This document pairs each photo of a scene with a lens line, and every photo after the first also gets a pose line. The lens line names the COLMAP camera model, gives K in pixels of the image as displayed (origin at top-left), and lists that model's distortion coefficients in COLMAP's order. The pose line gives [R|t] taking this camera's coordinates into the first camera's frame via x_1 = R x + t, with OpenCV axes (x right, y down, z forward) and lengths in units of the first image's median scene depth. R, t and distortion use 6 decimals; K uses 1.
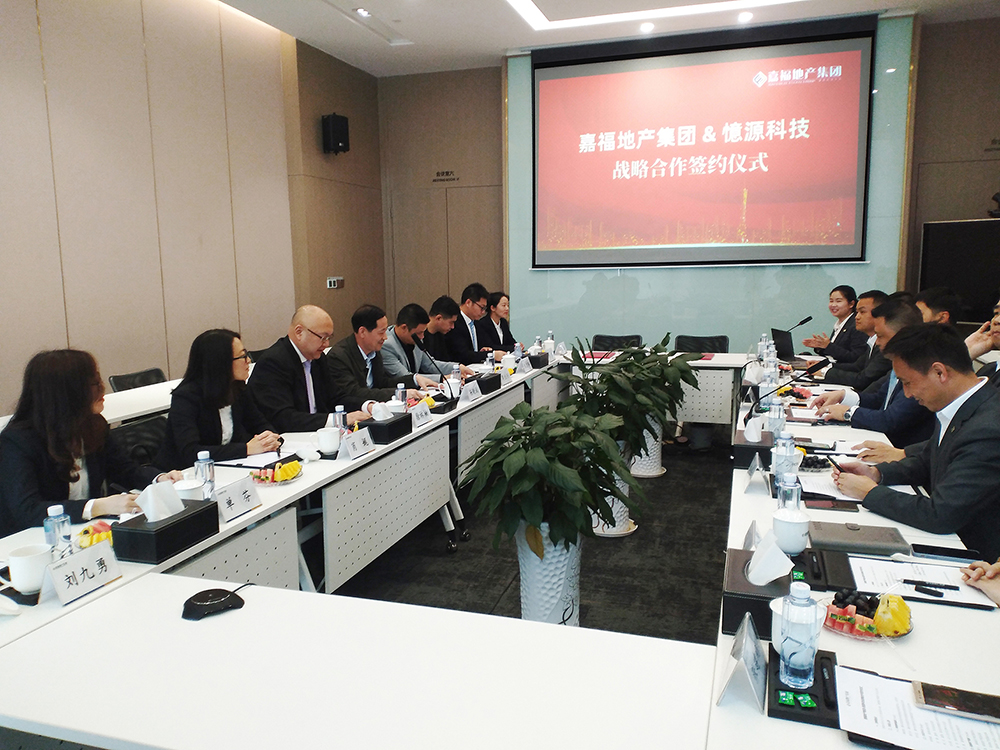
lens RADIAL K [[776.8, 0, 497.0], [0, 776.8, 377.0], [0, 0, 1]] dist [-0.010706, -0.005835]
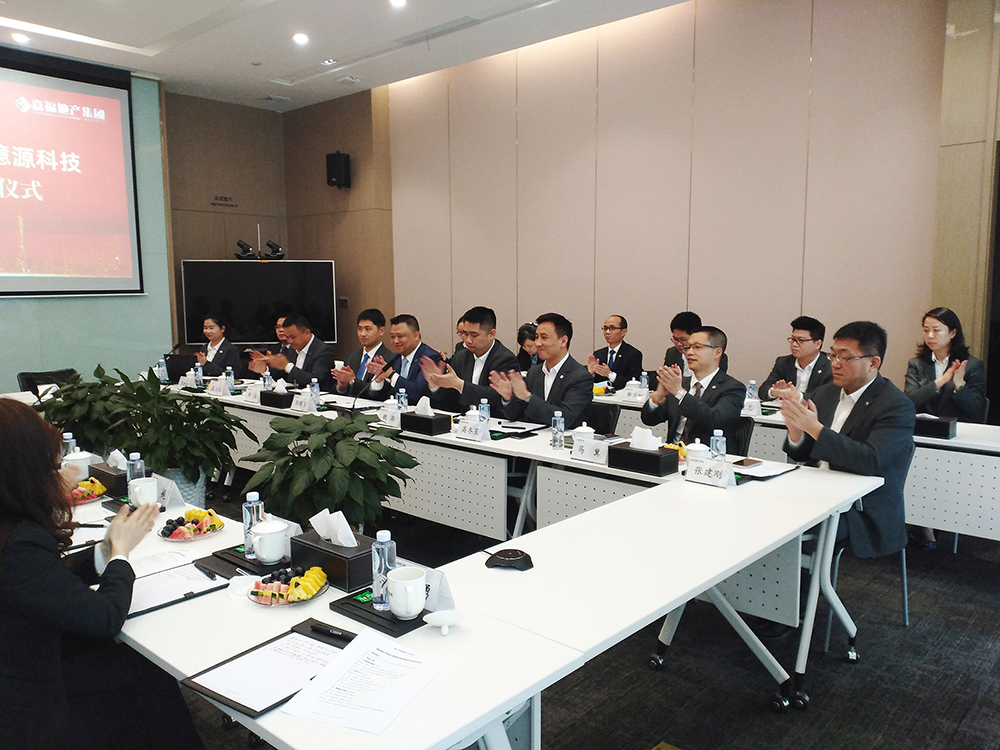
lens RADIAL K [[776.8, 0, 497.2], [0, 776.8, 375.7], [0, 0, 1]] dist [-0.010706, -0.005835]
pose [[0.396193, -0.087149, 0.914022, -0.336045], [0.130748, 0.990695, 0.037786, -0.009980], [-0.908810, 0.104536, 0.403901, 0.113716]]
